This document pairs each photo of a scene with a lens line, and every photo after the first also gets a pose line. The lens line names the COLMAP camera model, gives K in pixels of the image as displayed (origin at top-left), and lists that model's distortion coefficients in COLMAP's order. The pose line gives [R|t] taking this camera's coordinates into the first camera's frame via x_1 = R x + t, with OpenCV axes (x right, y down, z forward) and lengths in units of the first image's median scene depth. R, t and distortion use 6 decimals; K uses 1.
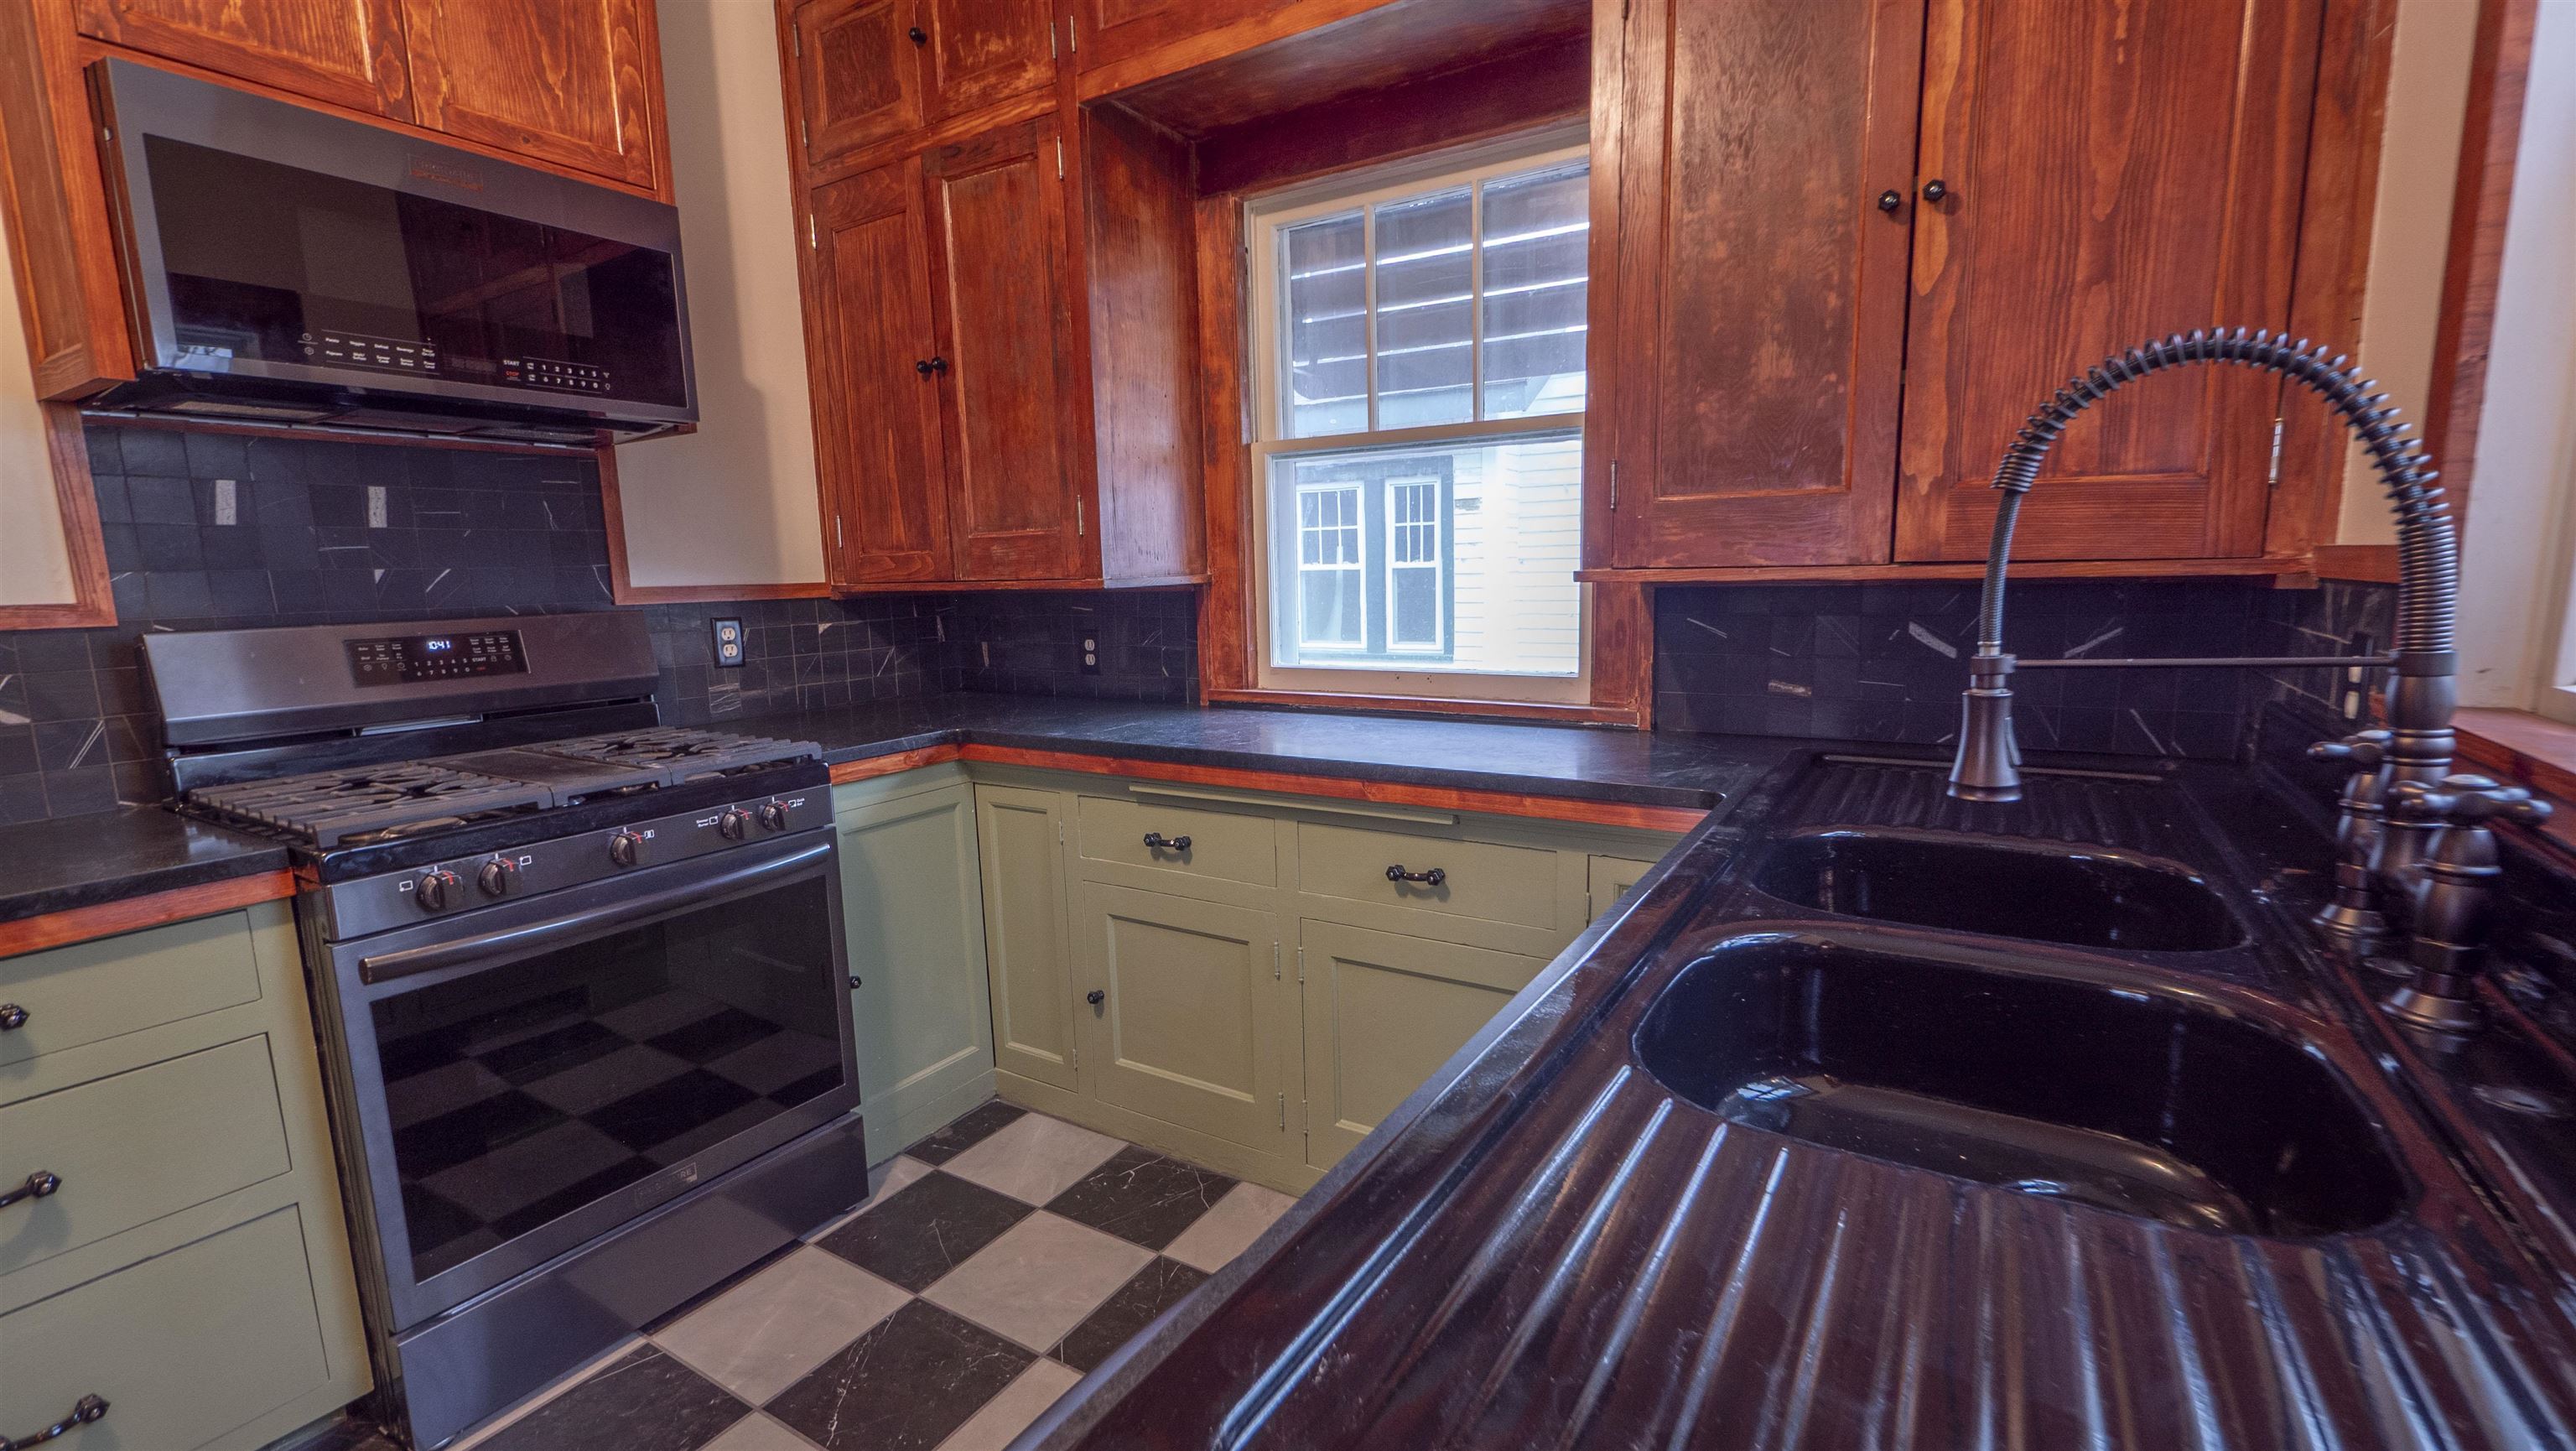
lens RADIAL K [[1097.8, 0, 1302.8], [0, 1097.8, 737.8], [0, 0, 1]] dist [-0.006235, 0.000985]
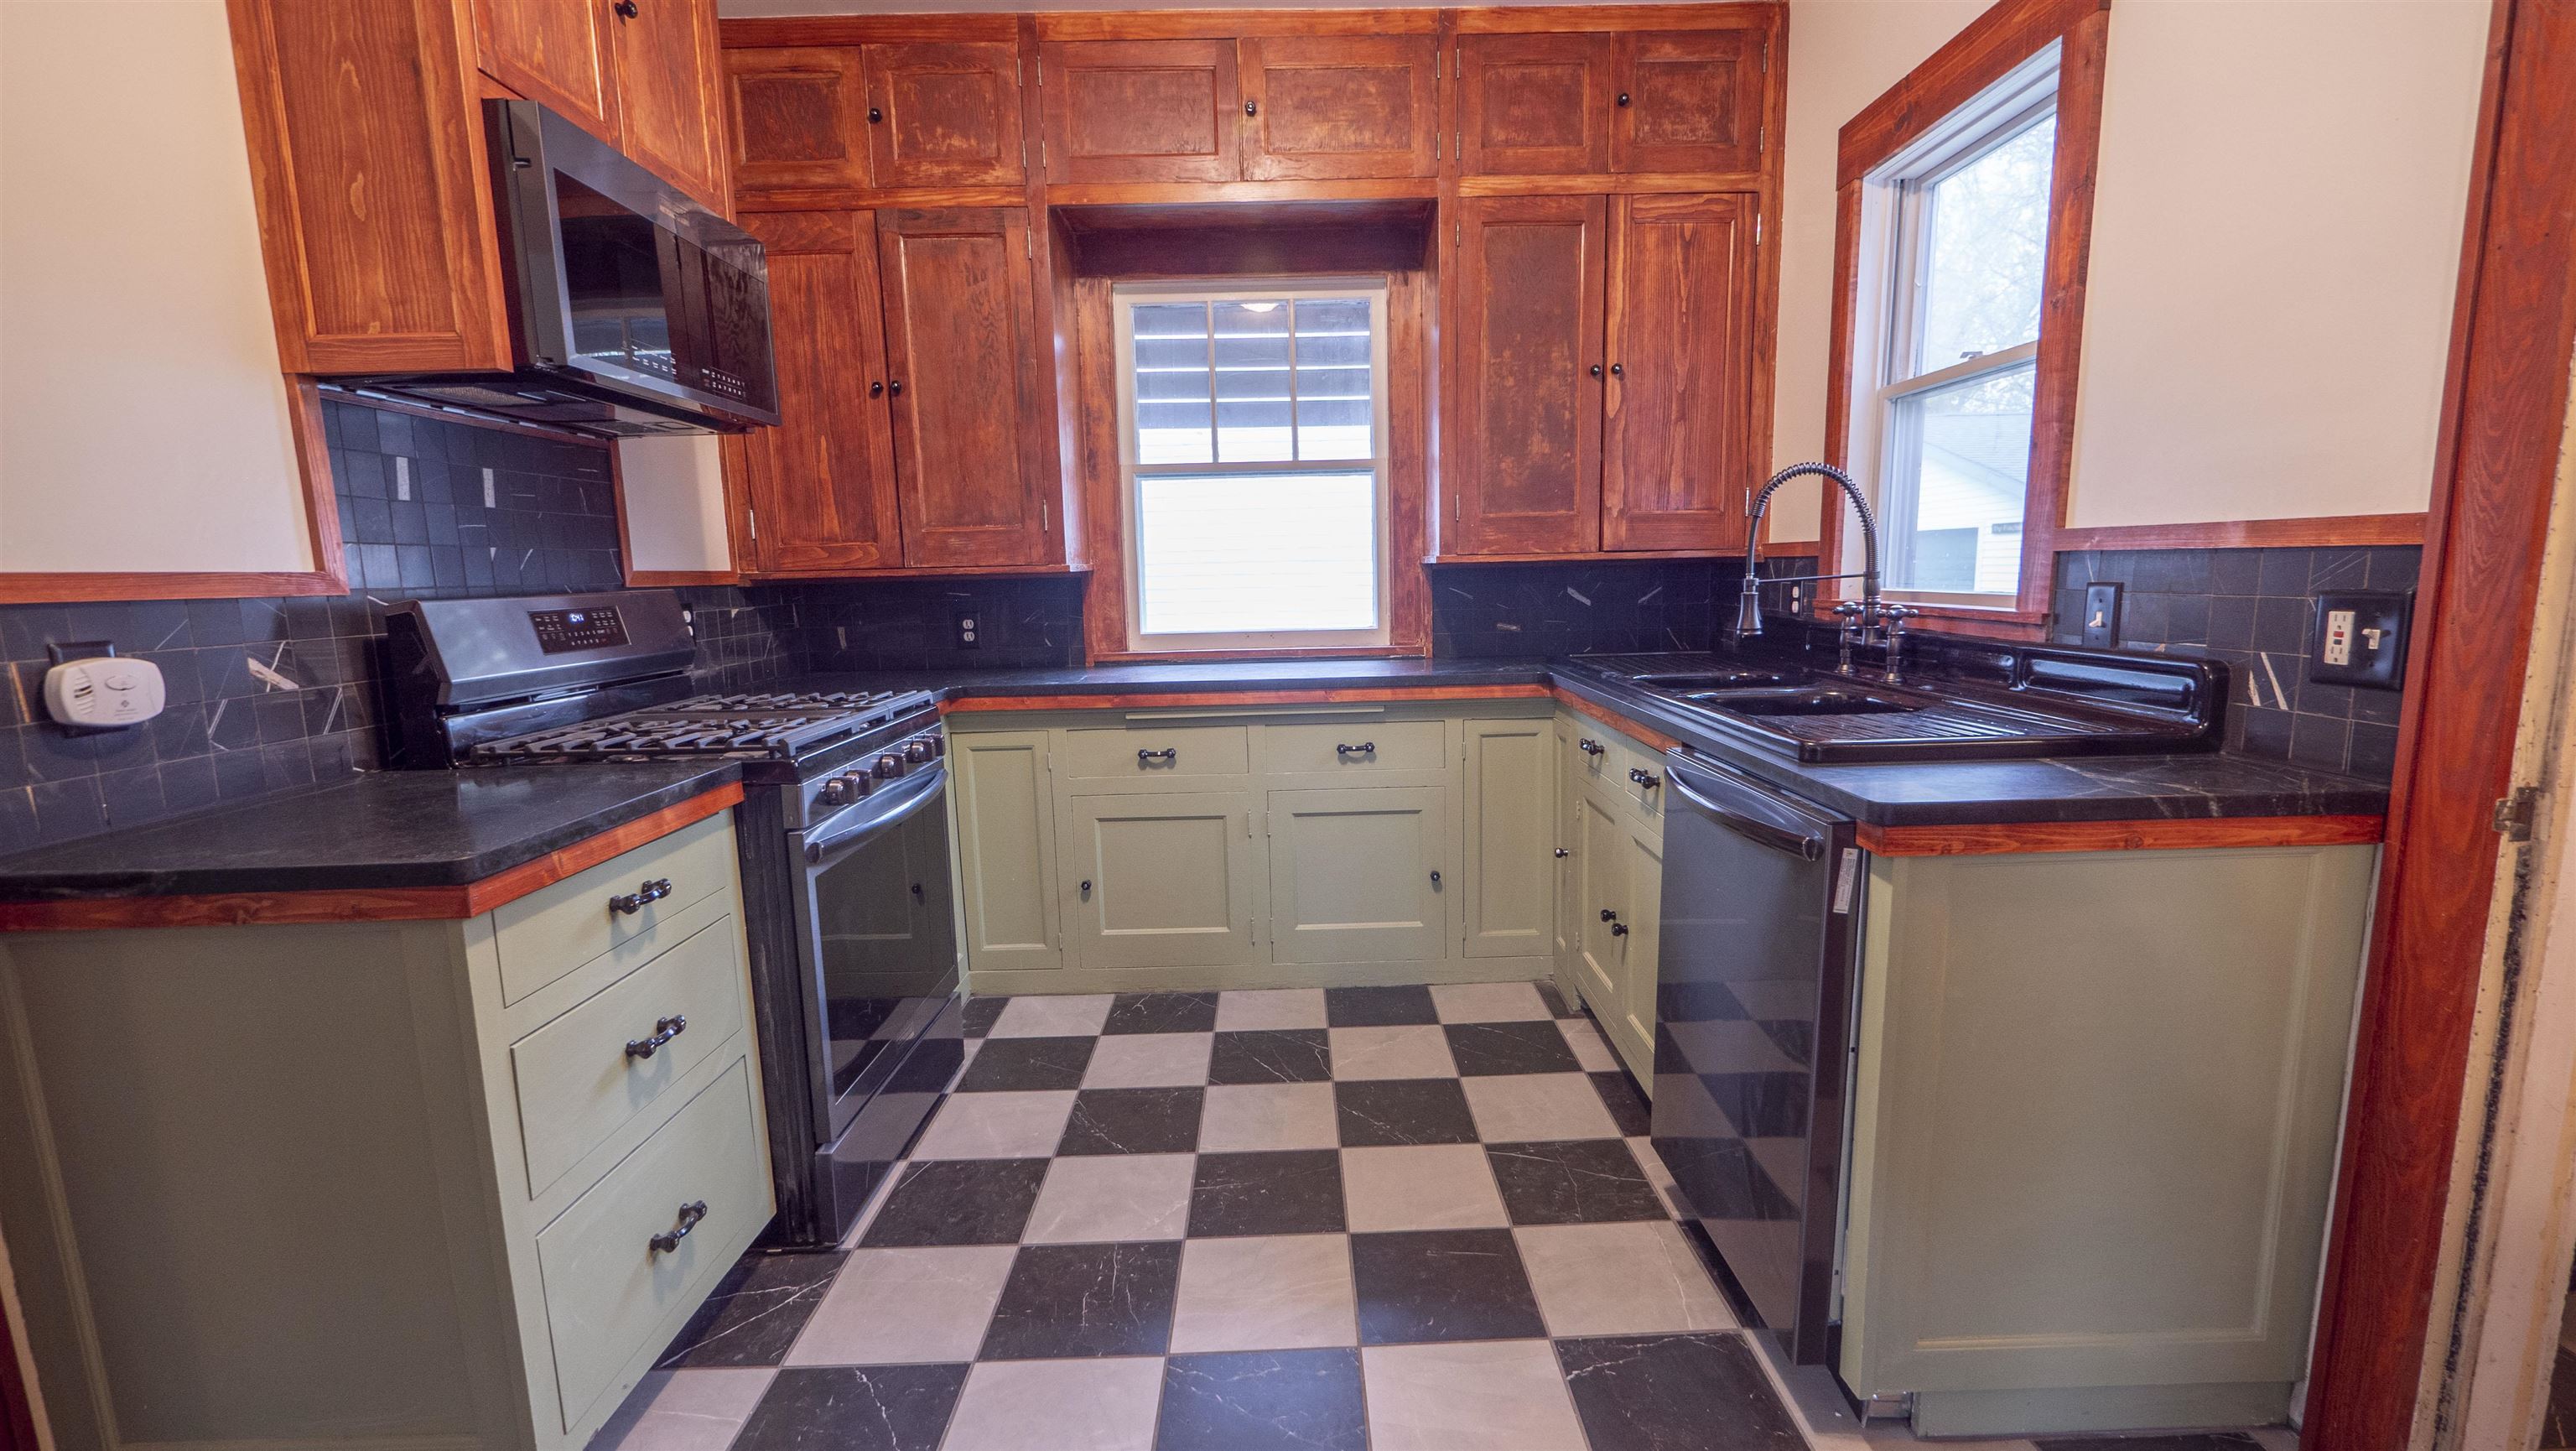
lens RADIAL K [[1097.8, 0, 1302.8], [0, 1097.8, 737.8], [0, 0, 1]] dist [-0.006235, 0.000985]
pose [[0.845620, -0.078222, 0.528023, -0.681512], [0.085816, 0.996259, 0.010154, 0.074825], [-0.526842, 0.036727, 0.849169, -0.261621]]
